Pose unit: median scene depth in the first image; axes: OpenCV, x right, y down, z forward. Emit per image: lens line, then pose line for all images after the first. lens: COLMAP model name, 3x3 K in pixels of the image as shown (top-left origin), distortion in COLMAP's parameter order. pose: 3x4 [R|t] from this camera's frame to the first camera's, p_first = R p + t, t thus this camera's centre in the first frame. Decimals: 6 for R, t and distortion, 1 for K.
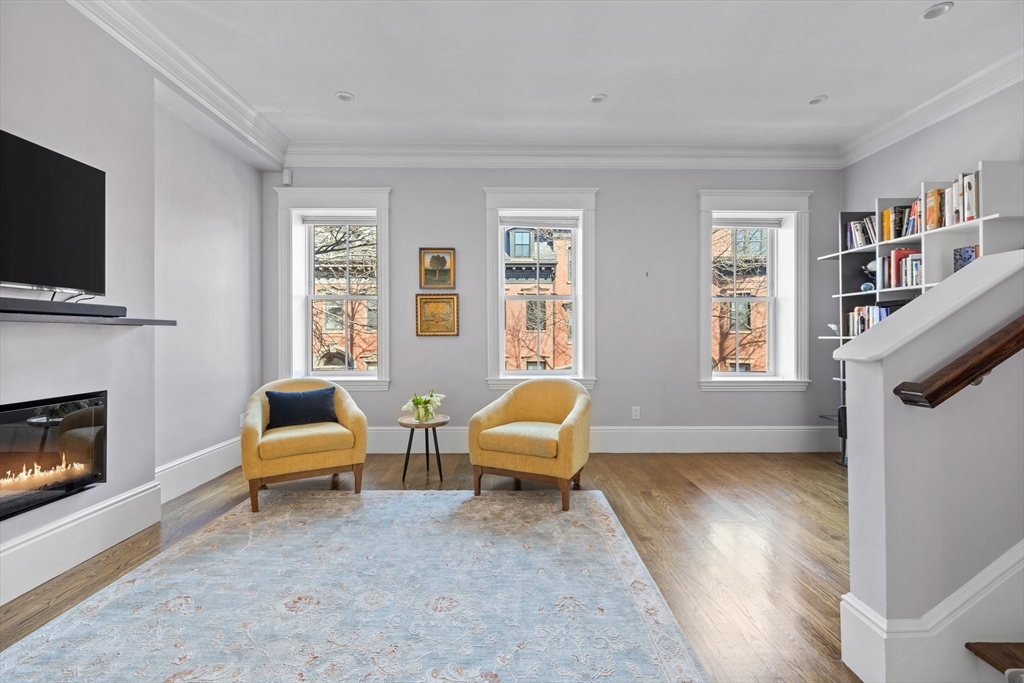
lens RADIAL K [[429.0, 0, 512.0], [0, 429.0, 341.5], [0, 0, 1]] dist [-0.001199, -0.000086]
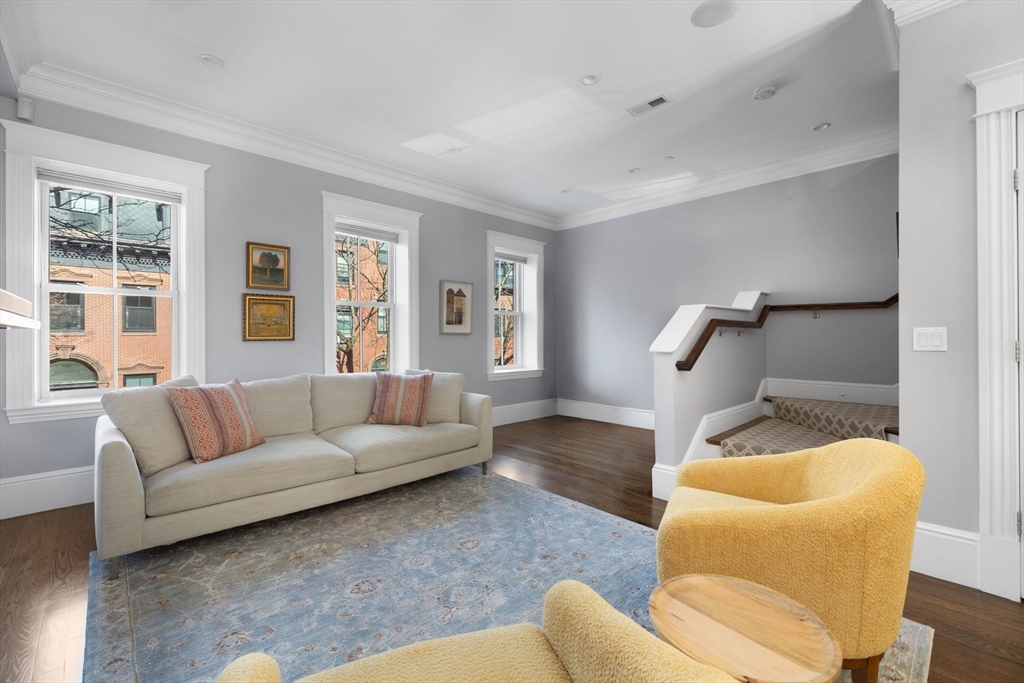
lens RADIAL K [[434.6, 0, 512.0], [0, 434.6, 341.5], [0, 0, 1]] dist [0.001098, 0.000332]
pose [[0.733498, -0.005574, 0.679668, -0.424821], [0.009218, 0.999956, -0.001747, -0.004651], [-0.679629, 0.007546, 0.733518, -0.033134]]
